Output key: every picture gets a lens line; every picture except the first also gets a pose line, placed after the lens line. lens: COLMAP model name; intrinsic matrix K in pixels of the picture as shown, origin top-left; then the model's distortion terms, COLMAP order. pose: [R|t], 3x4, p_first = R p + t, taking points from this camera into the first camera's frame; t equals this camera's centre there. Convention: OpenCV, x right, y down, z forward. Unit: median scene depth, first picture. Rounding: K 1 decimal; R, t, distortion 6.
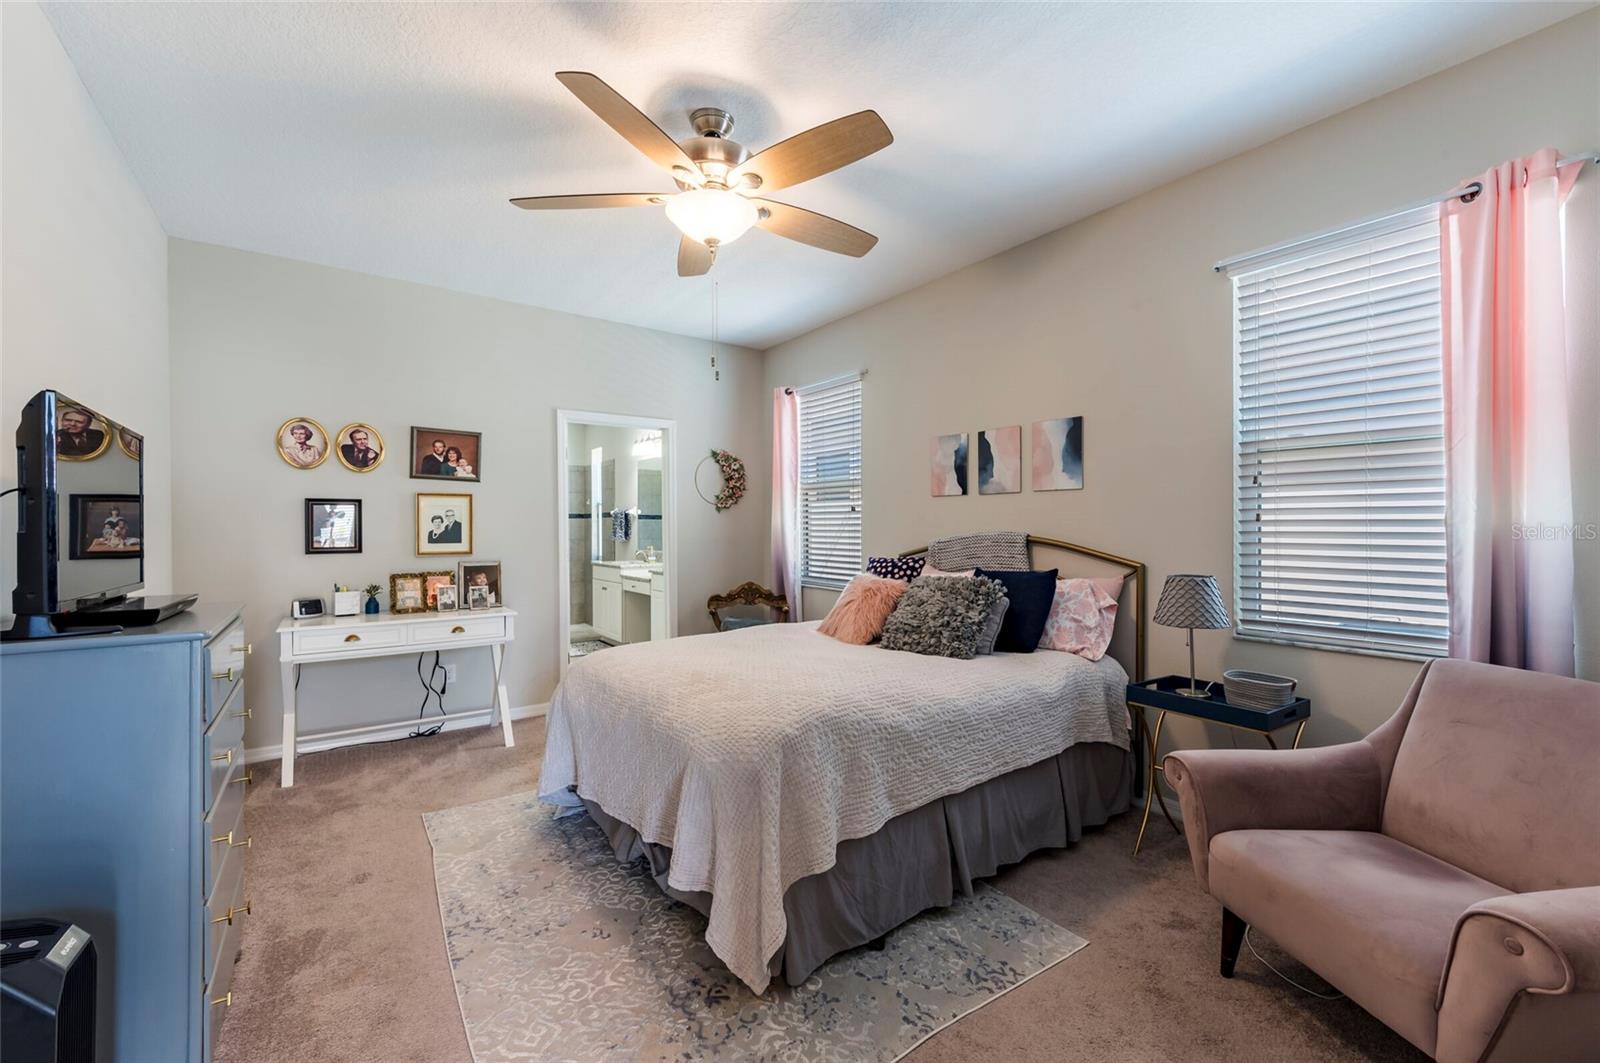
lens RADIAL K [[658.4, 0, 800.0], [0, 658.4, 531.5], [0, 0, 1]] dist [-0.000122, 0.000099]
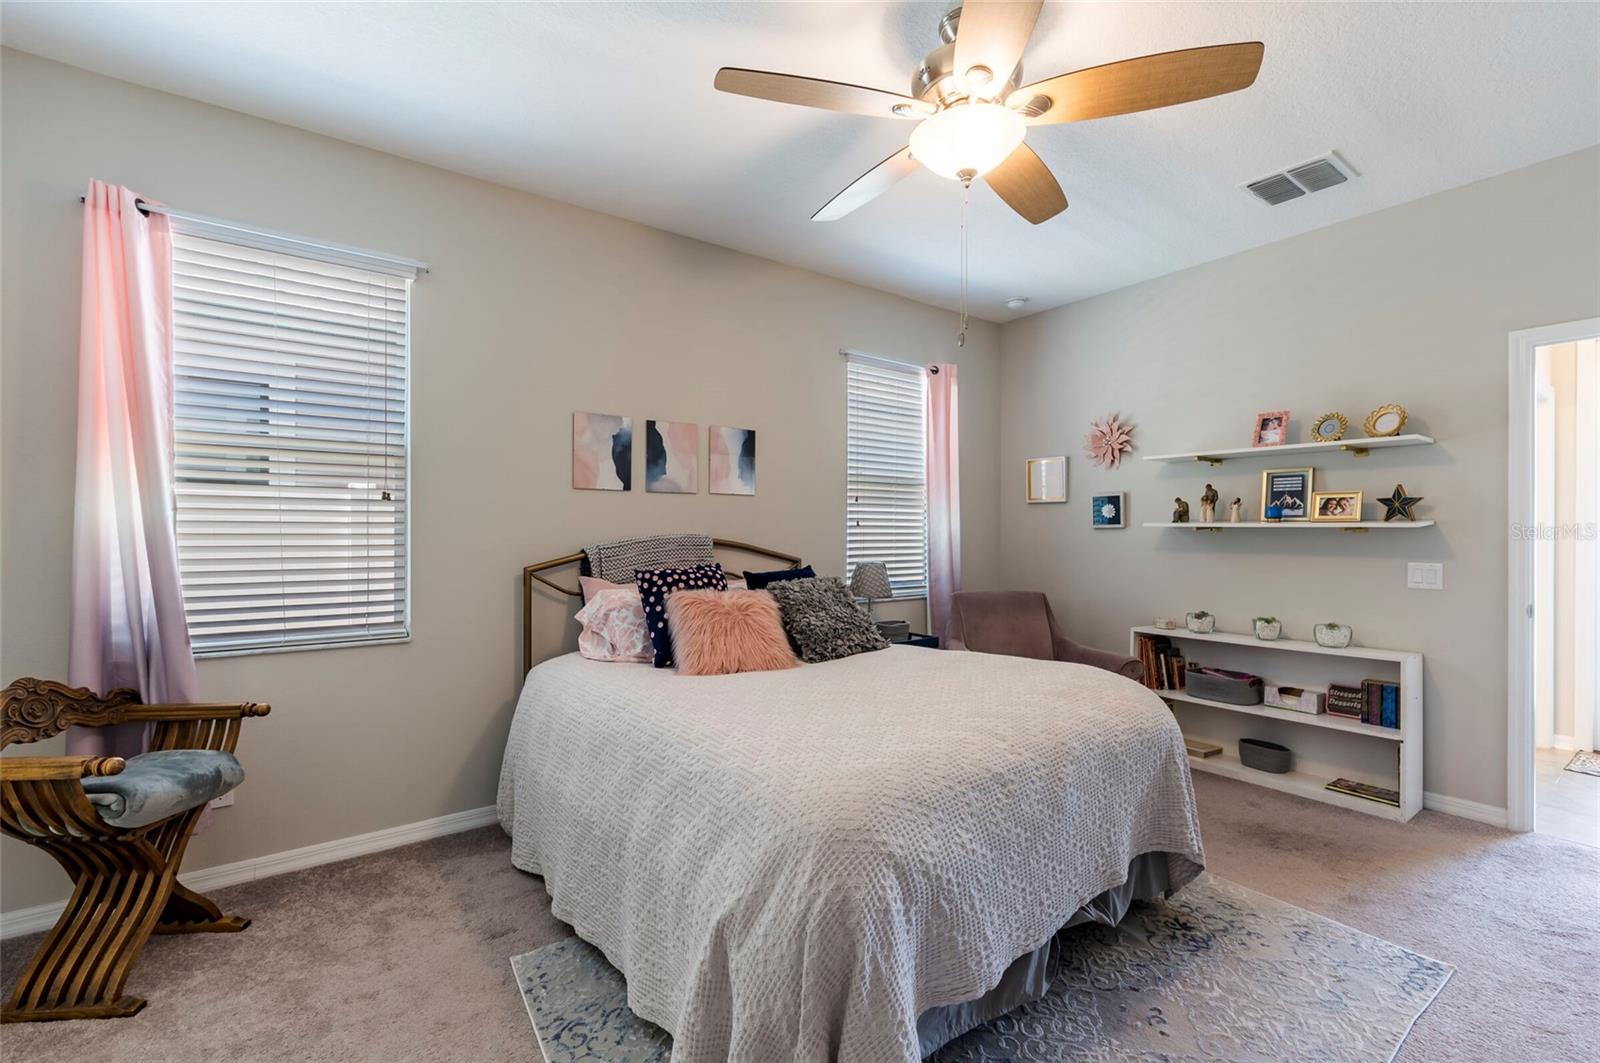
lens RADIAL K [[695.2, 0, 800.0], [0, 695.2, 531.5], [0, 0, 1]] dist [0.001883, 0.000014]
pose [[-0.012417, 0.000846, 0.999923, -0.658462], [0.005106, 0.999987, -0.000783, -0.001556], [-0.999910, 0.005096, -0.012422, 0.814000]]
